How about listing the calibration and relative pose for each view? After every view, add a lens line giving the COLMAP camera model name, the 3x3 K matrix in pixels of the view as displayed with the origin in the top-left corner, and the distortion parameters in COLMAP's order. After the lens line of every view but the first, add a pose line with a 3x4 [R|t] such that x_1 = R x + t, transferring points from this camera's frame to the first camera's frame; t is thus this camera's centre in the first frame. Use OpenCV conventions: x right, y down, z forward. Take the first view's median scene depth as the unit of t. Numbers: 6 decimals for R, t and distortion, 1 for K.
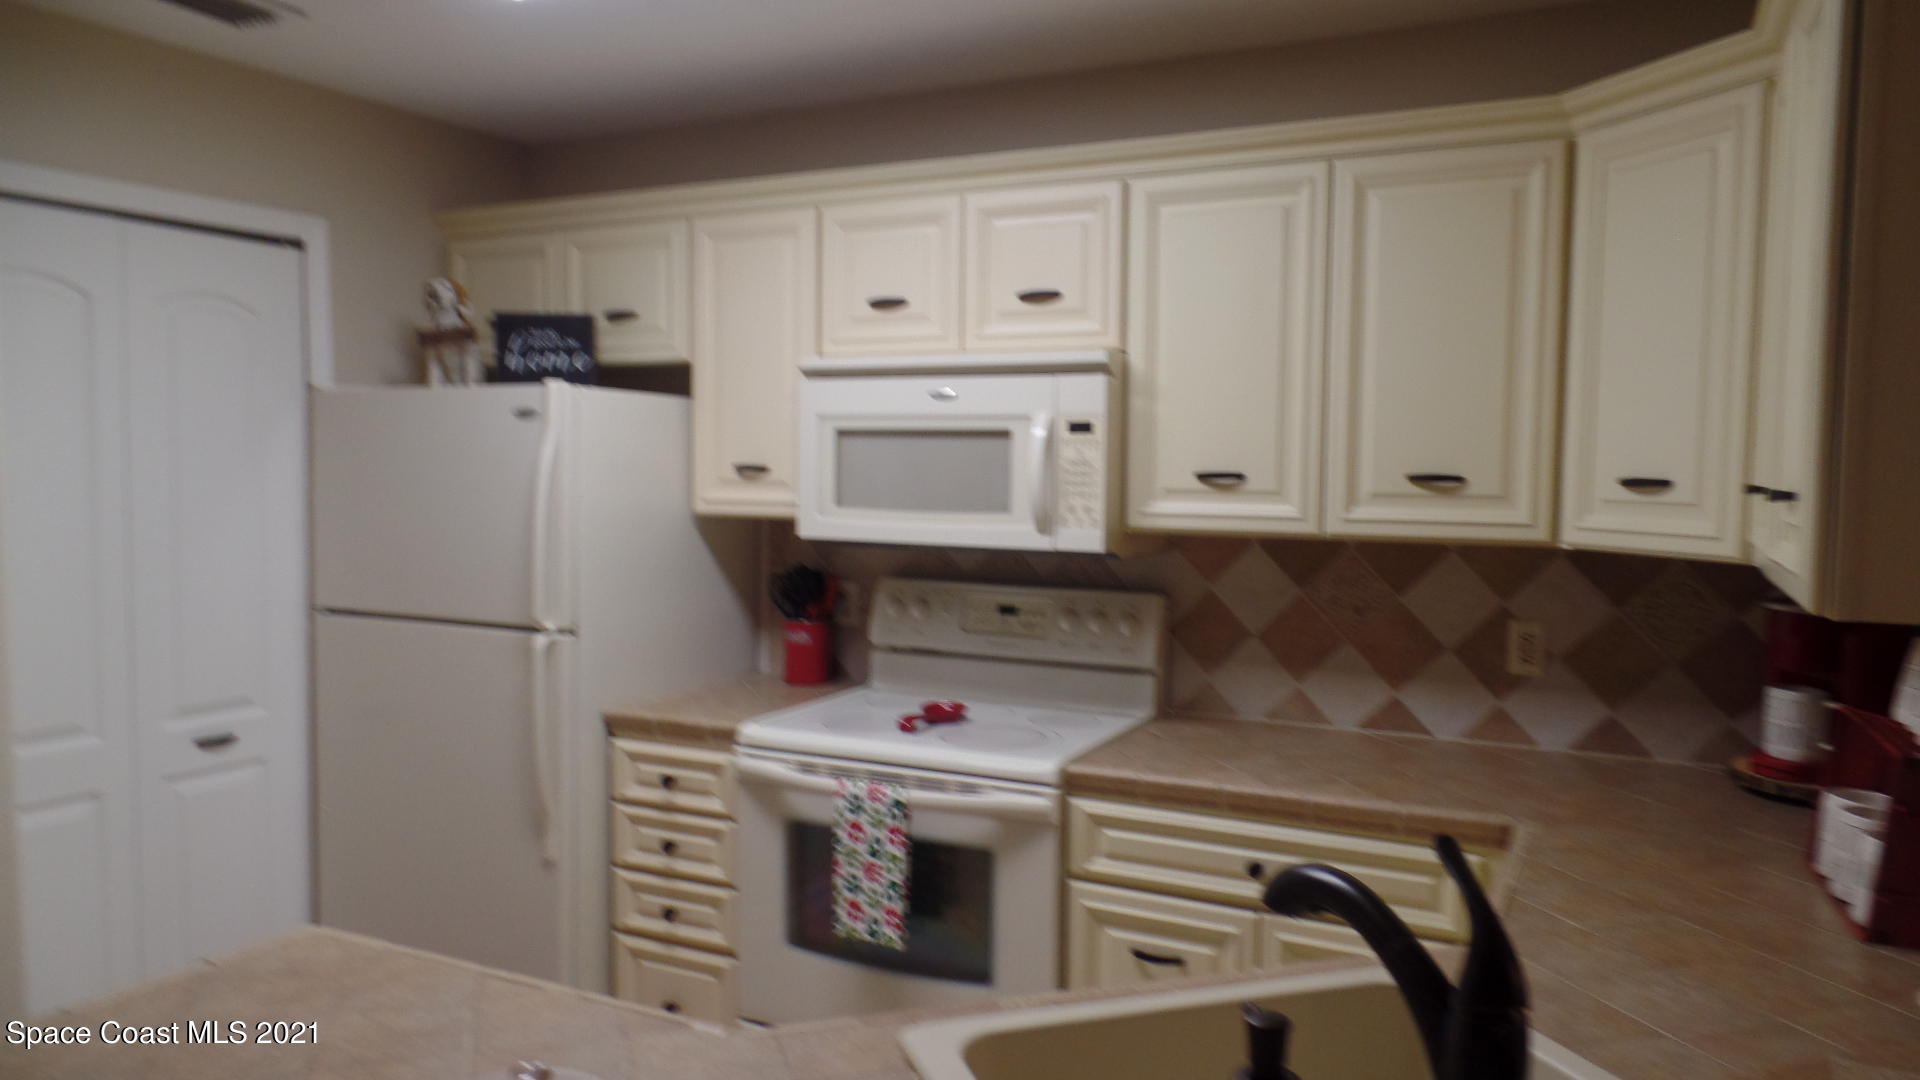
lens RADIAL K [[1329.1, 0, 950.7], [0, 1329.1, 552.2], [0, 0, 1]] dist [0.004263, 0.005423]
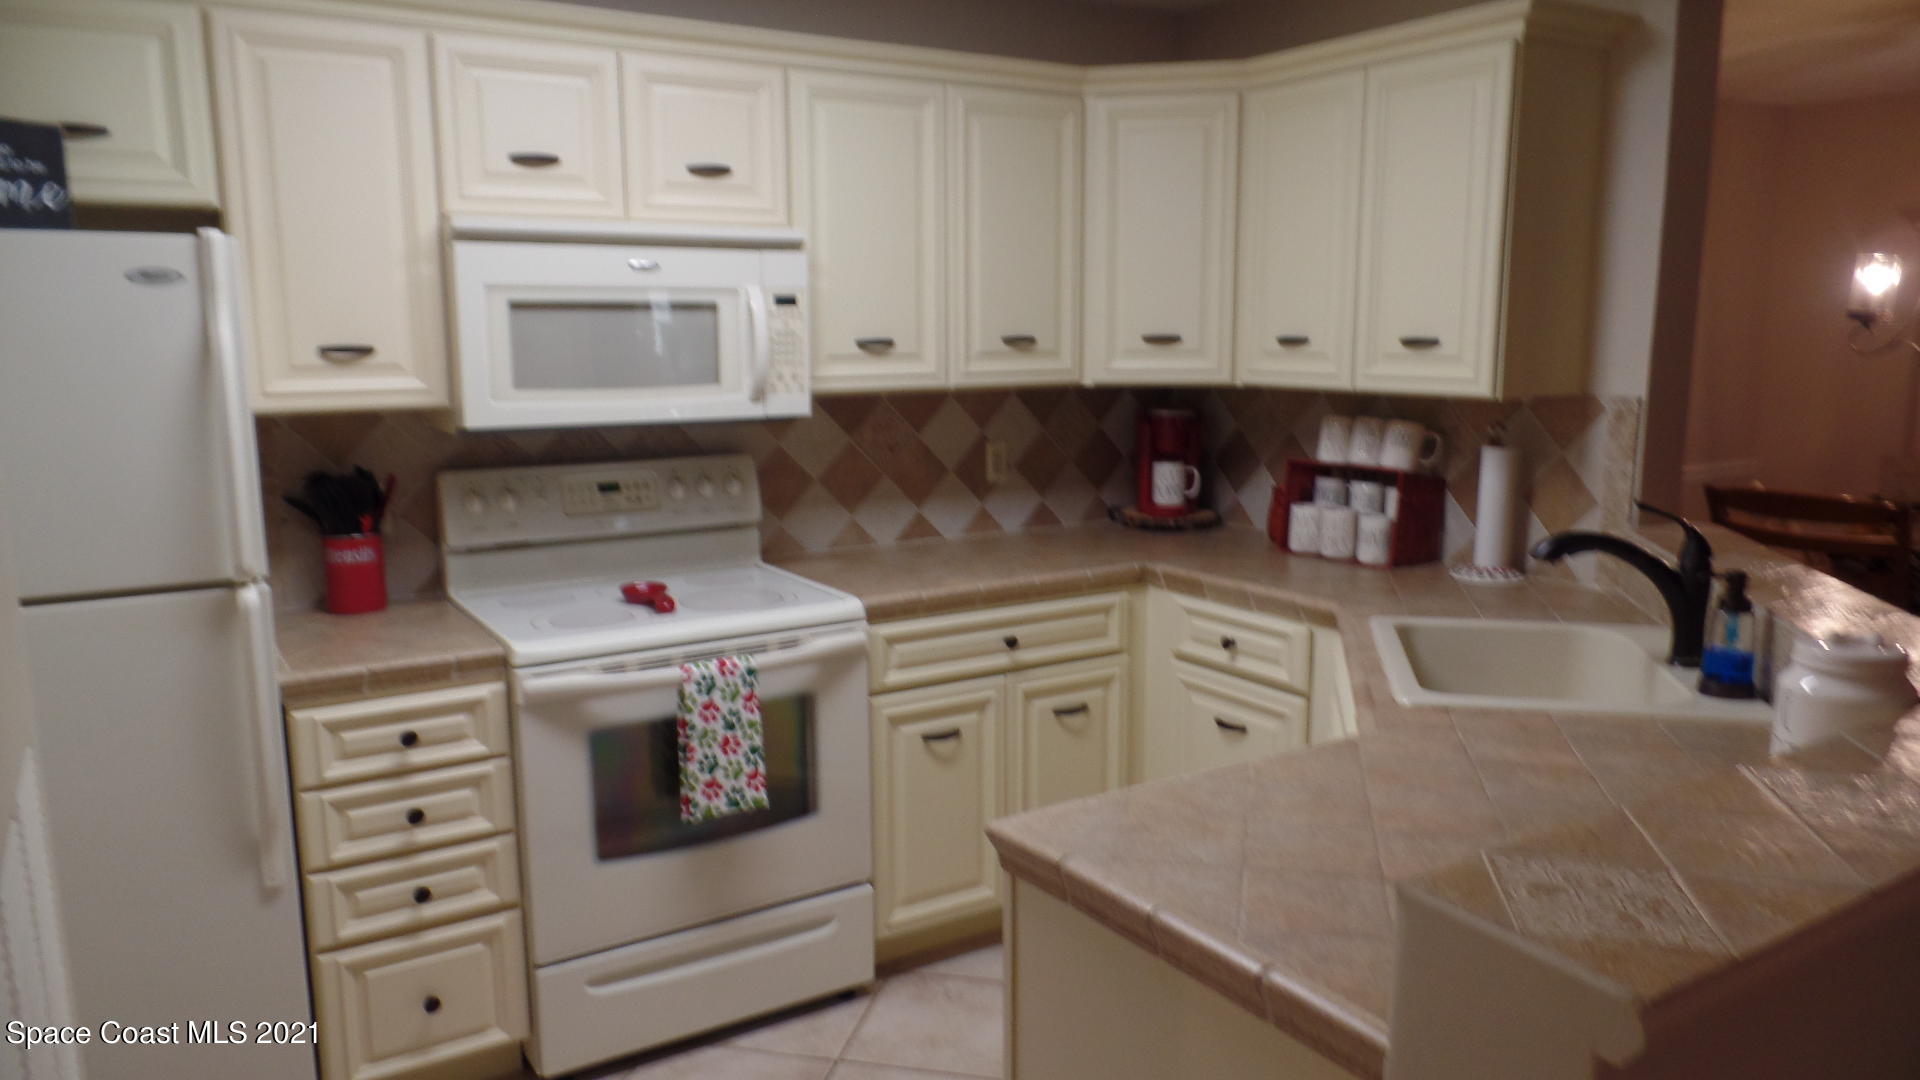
lens RADIAL K [[1329.1, 0, 970.8], [0, 1329.1, 549.4], [0, 0, 1]] dist [0.004263, 0.005423]
pose [[0.505670, -0.157159, 0.848292, -0.738451], [0.074591, 0.987550, 0.138495, -0.030720], [-0.859496, -0.006758, 0.511097, 0.298956]]
